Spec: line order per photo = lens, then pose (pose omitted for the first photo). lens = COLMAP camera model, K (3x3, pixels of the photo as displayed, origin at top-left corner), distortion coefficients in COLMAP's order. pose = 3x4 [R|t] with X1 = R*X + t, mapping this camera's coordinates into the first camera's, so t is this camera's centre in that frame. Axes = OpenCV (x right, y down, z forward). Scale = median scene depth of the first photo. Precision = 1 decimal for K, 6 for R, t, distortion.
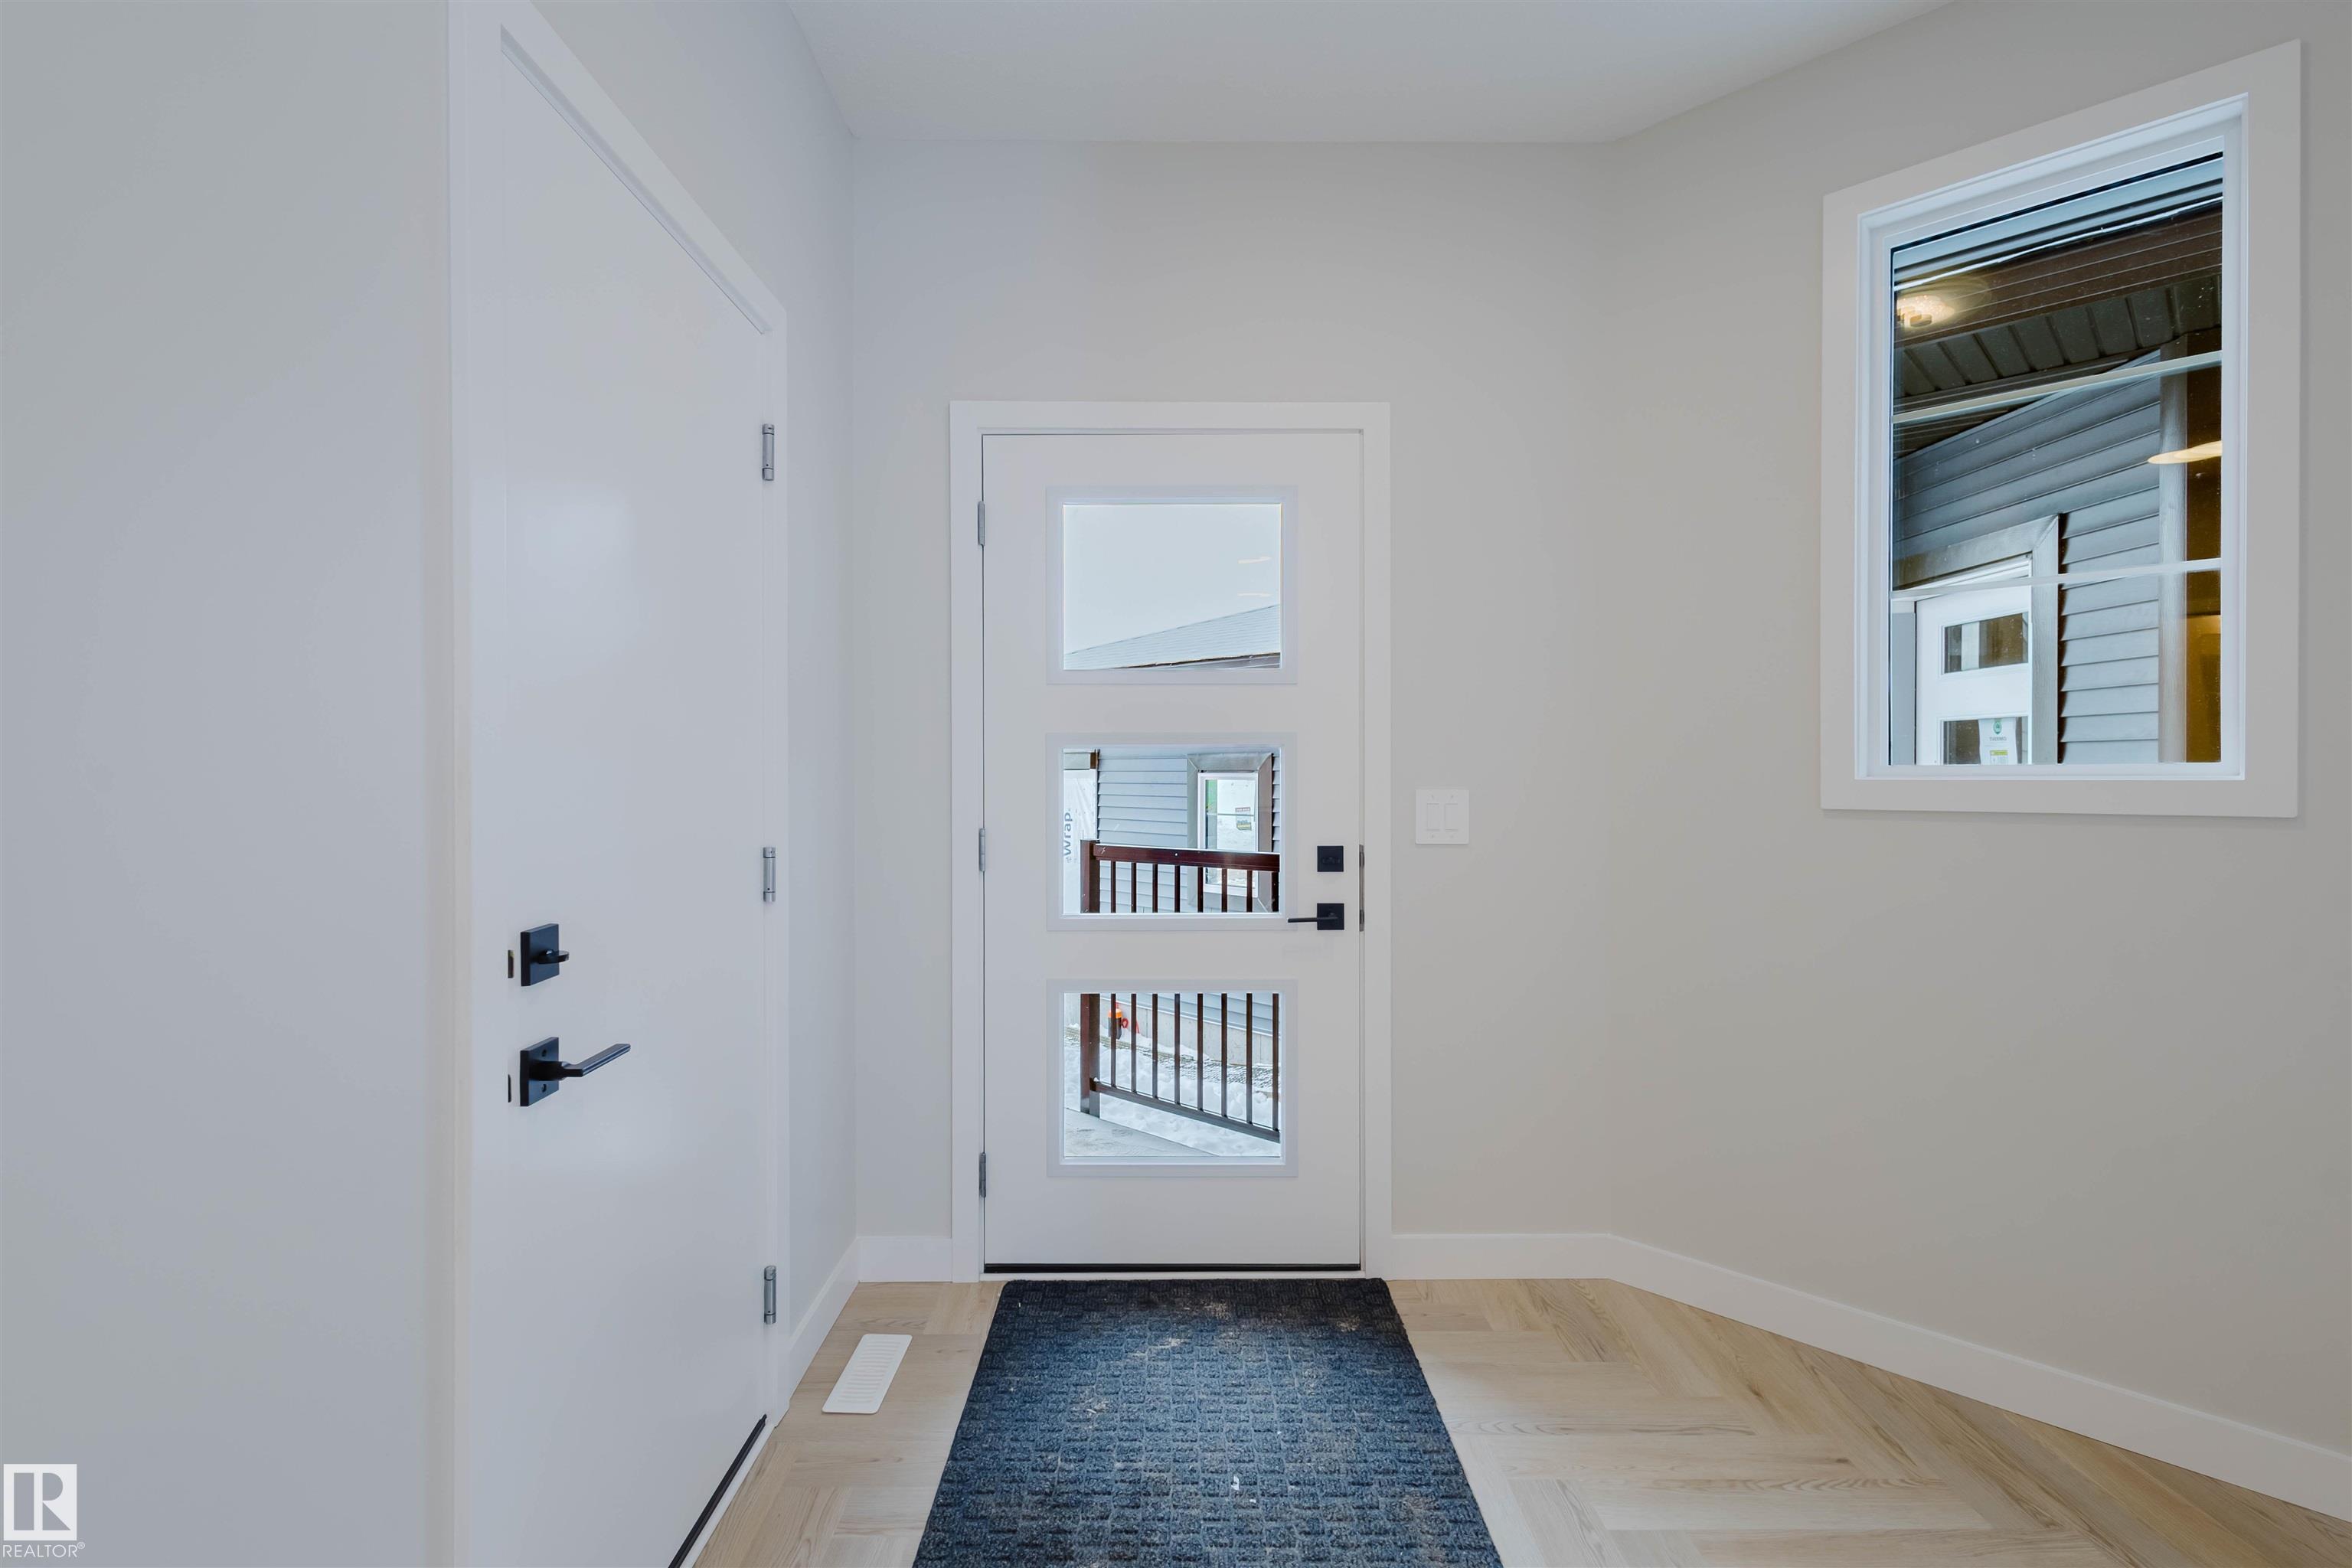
lens RADIAL K [[1082.6, 0, 1179.0], [0, 1082.6, 781.4], [0, 0, 1]] dist [0.015282, -0.004912]
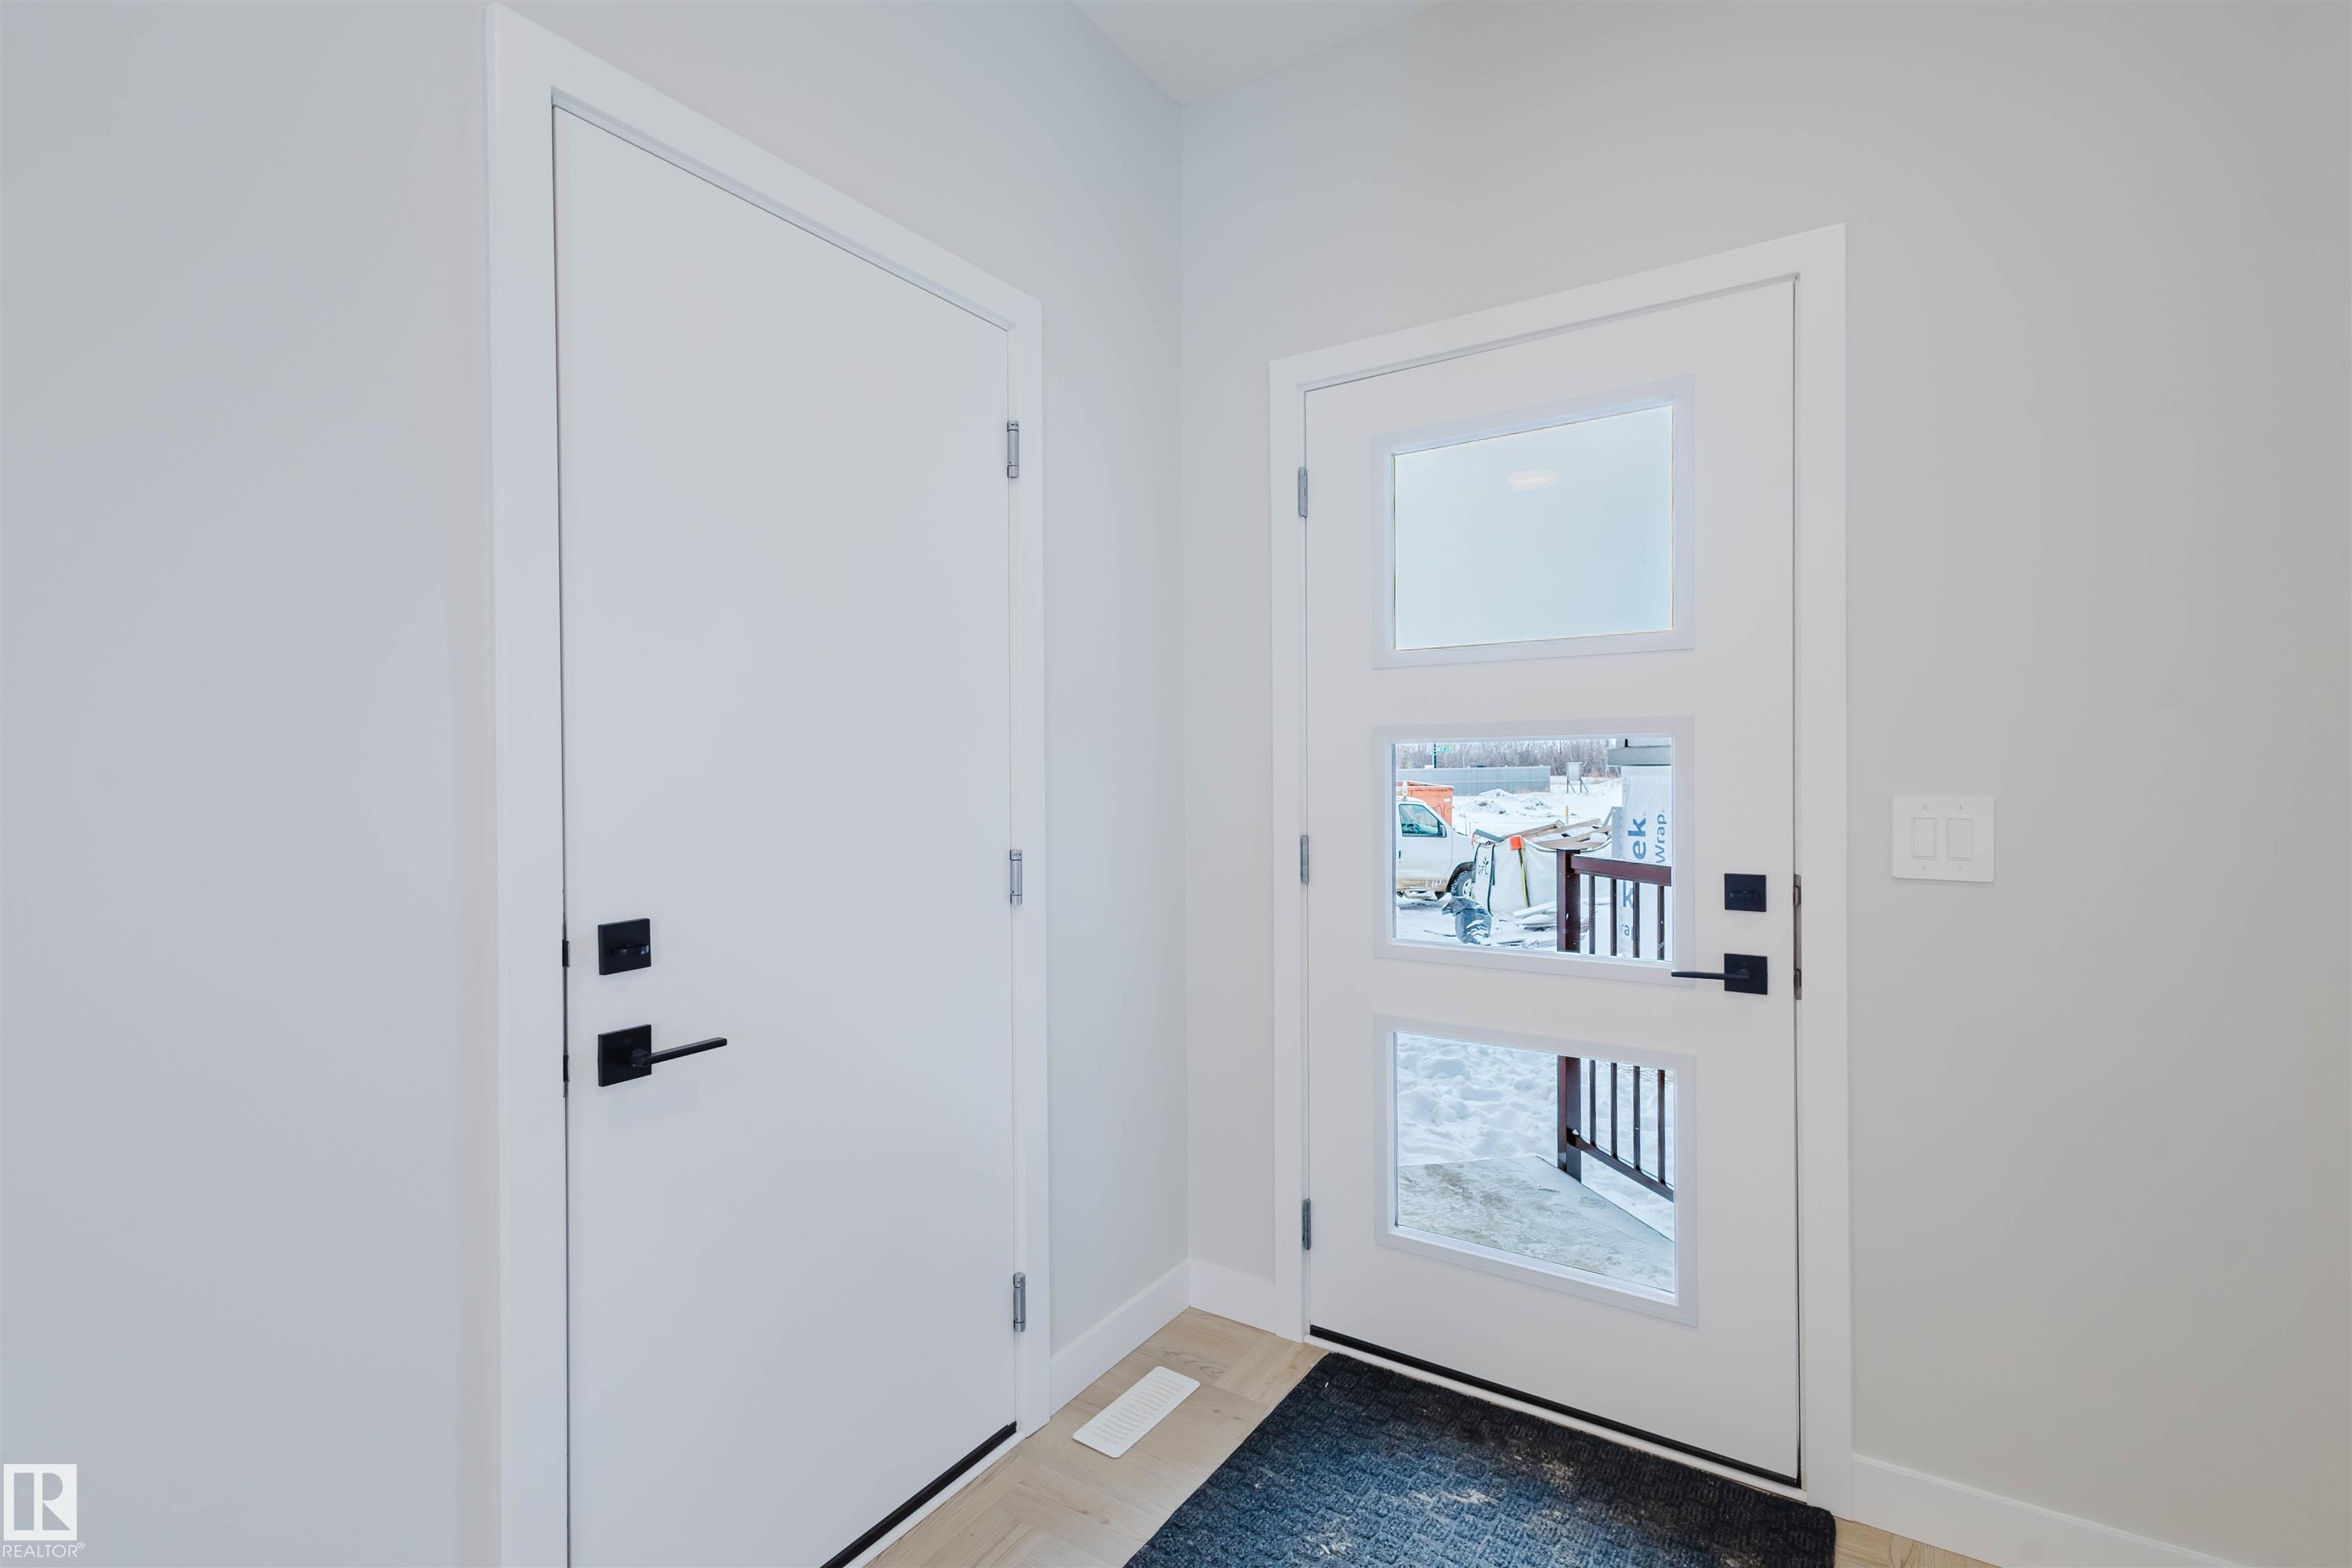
lens RADIAL K [[1082.6, 0, 1169.8], [0, 1082.6, 780.0], [0, 0, 1]] dist [0.015282, -0.004912]
pose [[0.830754, 0.000678, -0.556640, 0.223245], [0.000269, 0.999999, 0.001621, -0.003059], [0.556640, -0.001496, 0.830752, 0.200147]]
